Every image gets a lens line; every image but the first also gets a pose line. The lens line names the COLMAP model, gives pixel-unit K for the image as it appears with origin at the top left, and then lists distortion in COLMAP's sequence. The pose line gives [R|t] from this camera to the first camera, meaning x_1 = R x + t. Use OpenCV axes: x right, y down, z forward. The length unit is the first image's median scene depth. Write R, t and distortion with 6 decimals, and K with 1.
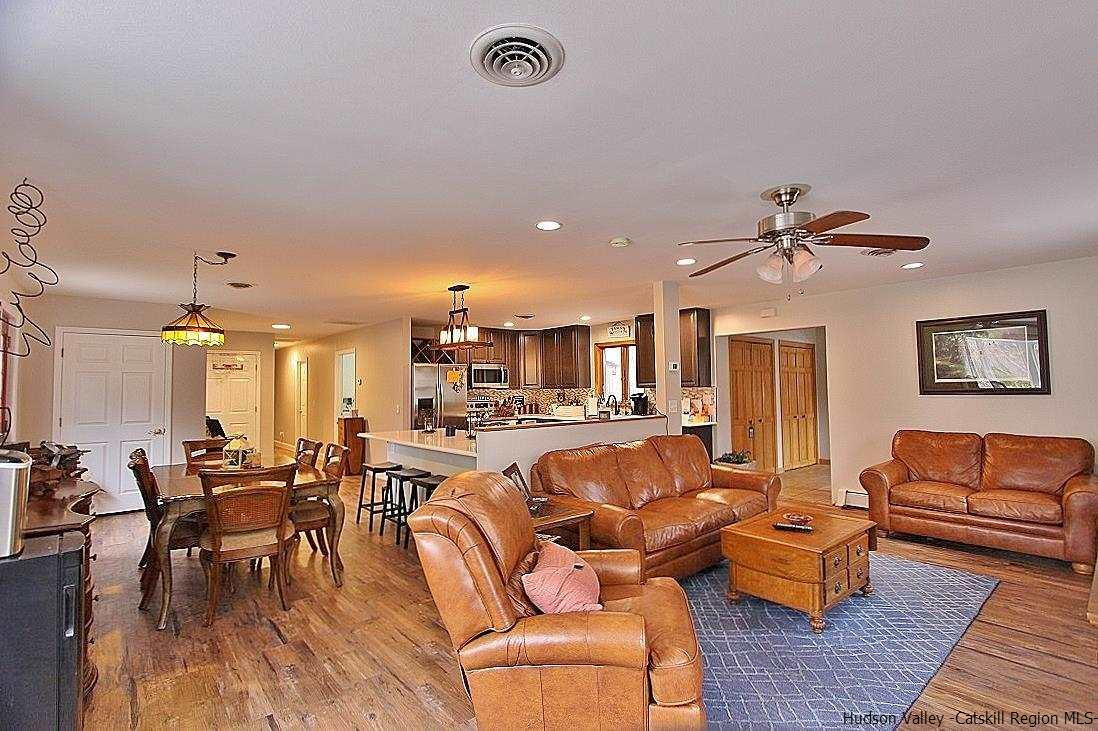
lens RADIAL K [[524.0, 0, 534.2], [0, 524.0, 364.8], [0, 0, 1]] dist [-0.022120, 0.008269]
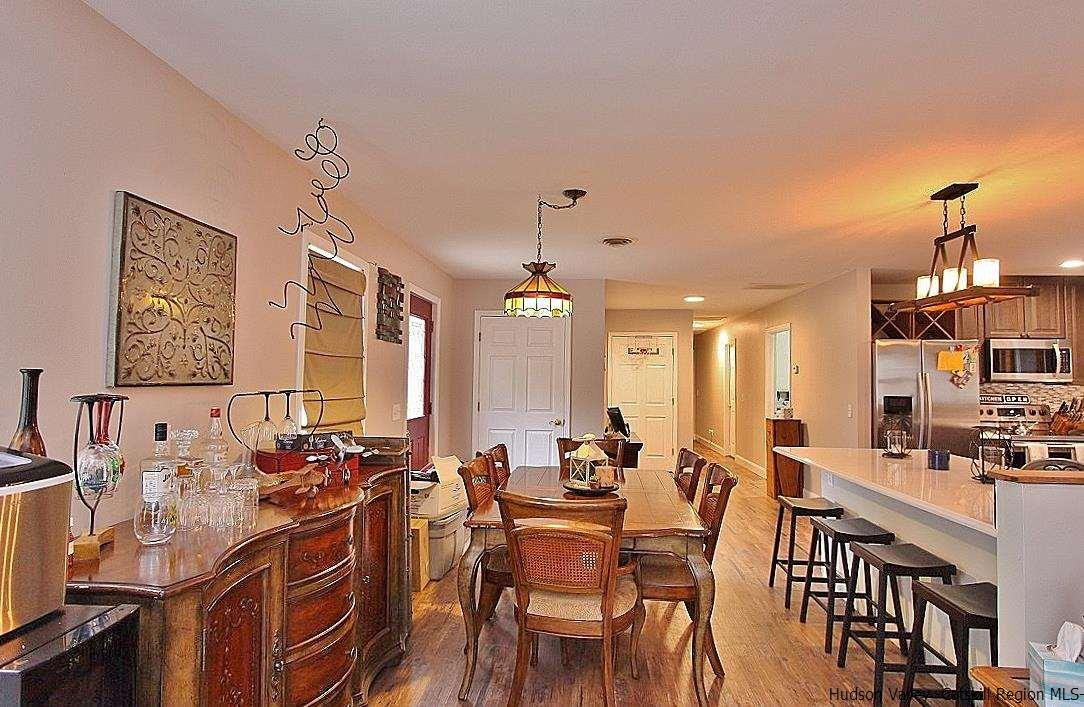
lens RADIAL K [[594.1, 0, 542.0], [0, 594.1, 353.5], [0, 0, 1]] dist [-0.017881, 0.000107]
pose [[0.715445, -0.010842, -0.698585, -0.024121], [0.011688, 0.999925, -0.003549, 0.013129], [0.698572, -0.005626, 0.715518, 0.242684]]
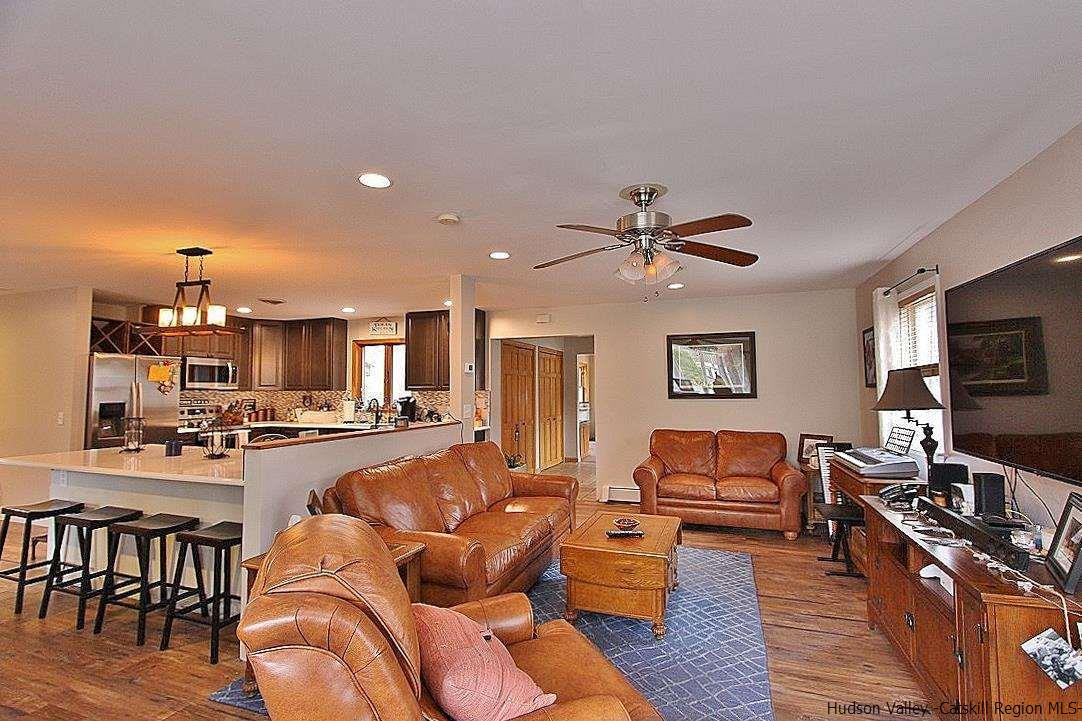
lens RADIAL K [[516.4, 0, 526.4], [0, 516.4, 359.8], [0, 0, 1]] dist [-0.022120, 0.008269]
pose [[0.863160, 0.038591, 0.503453, -0.085689], [-0.029897, 0.999232, -0.025336, 0.007343], [-0.504044, 0.006817, 0.863651, 0.128307]]
